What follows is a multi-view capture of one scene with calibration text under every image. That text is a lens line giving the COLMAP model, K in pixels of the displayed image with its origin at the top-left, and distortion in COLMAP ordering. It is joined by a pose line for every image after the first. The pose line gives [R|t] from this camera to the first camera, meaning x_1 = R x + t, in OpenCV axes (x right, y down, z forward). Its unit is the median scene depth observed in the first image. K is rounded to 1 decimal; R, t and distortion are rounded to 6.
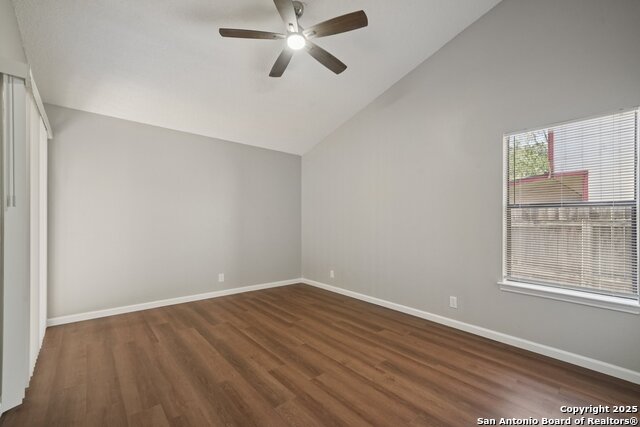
lens RADIAL K [[267.2, 0, 322.1], [0, 267.2, 219.2], [0, 0, 1]] dist [0.000609, 0.000092]
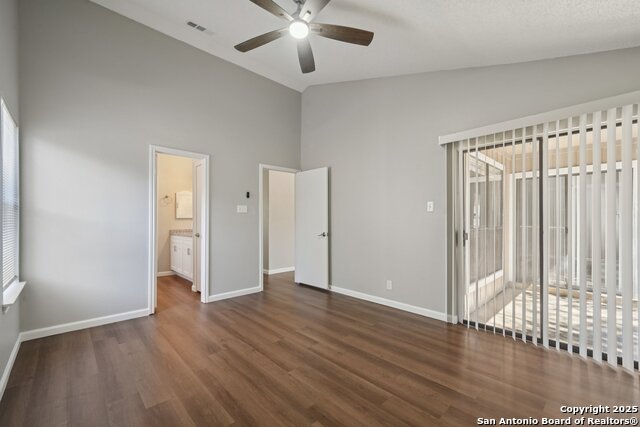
lens RADIAL K [[267.2, 0, 322.1], [0, 267.2, 219.2], [0, 0, 1]] dist [0.000609, 0.000092]
pose [[-0.998742, -0.014097, -0.048119, -0.132962], [-0.013843, 0.999888, -0.005616, 0.006573], [0.048193, -0.004943, -0.998826, 2.007648]]
